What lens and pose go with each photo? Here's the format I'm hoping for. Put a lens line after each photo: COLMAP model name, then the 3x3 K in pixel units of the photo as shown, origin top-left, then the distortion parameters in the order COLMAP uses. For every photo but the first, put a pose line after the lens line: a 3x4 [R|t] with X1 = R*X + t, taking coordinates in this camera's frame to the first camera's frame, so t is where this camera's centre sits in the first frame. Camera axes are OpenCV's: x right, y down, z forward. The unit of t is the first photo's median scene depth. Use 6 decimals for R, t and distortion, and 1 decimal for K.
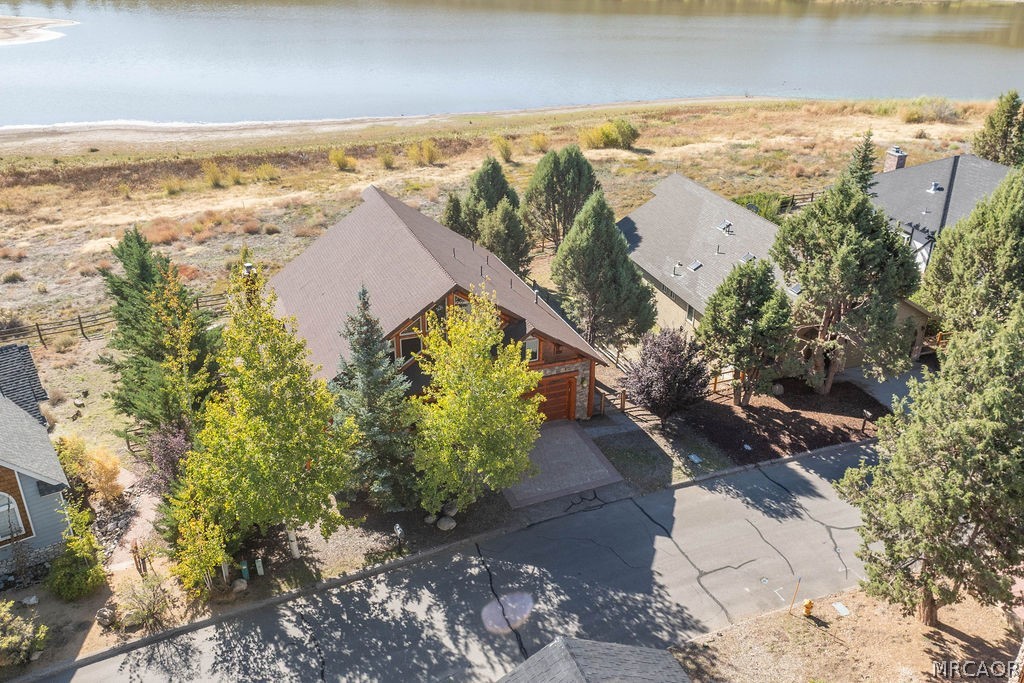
lens RADIAL K [[854.5, 0, 512.0], [0, 854.5, 341.5], [0, 0, 1]] dist [-0.018405, -0.009323]
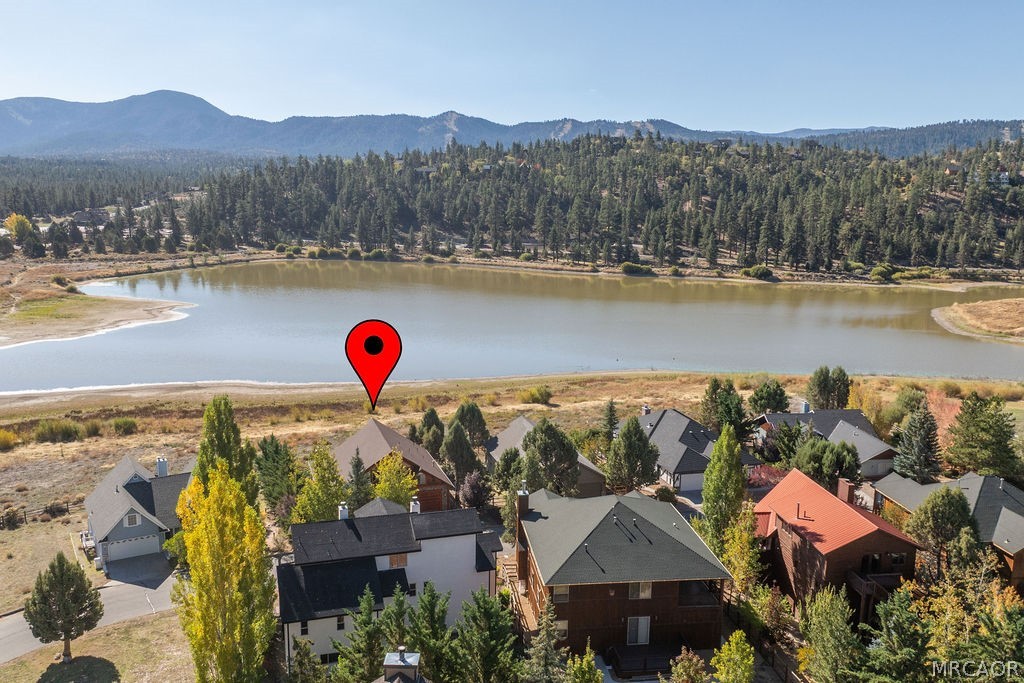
lens RADIAL K [[854.5, 0, 512.0], [0, 854.5, 341.5], [0, 0, 1]] dist [-0.018405, -0.009323]
pose [[0.998247, 0.011669, -0.058026, 0.430846], [-0.027821, 0.957828, -0.285992, 0.337632], [0.052242, 0.287105, 0.956473, -1.566522]]
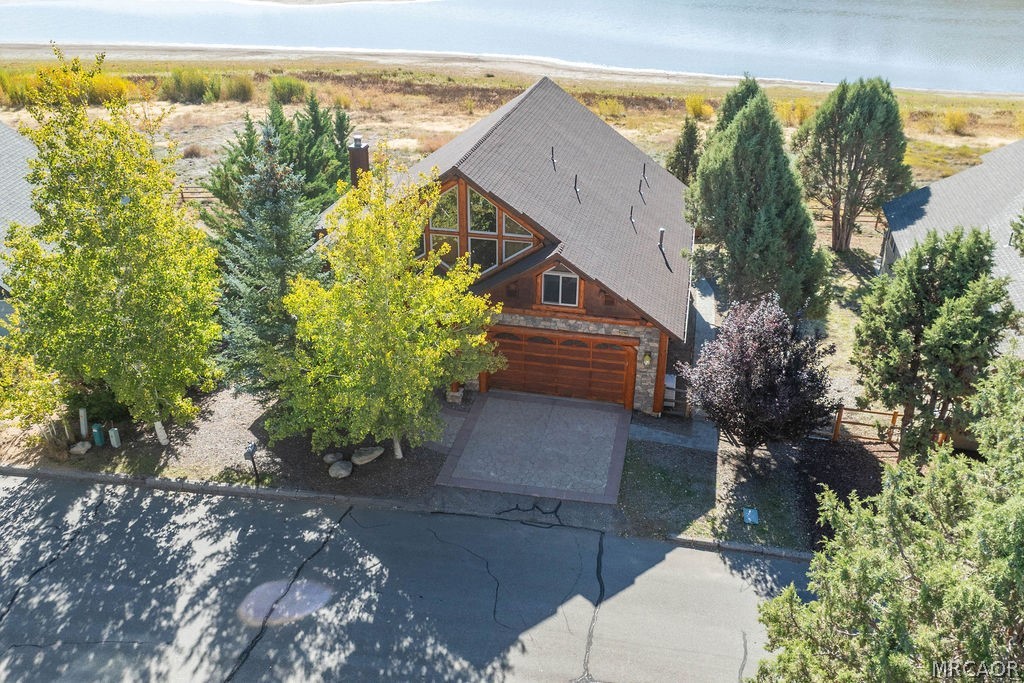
lens RADIAL K [[854.5, 0, 512.0], [0, 854.5, 341.5], [0, 0, 1]] dist [-0.018405, -0.009323]
pose [[0.832821, 0.247519, -0.495119, 0.332879], [-0.243282, 0.967109, 0.074260, 0.010233], [0.497215, 0.058609, 0.865646, 0.355742]]
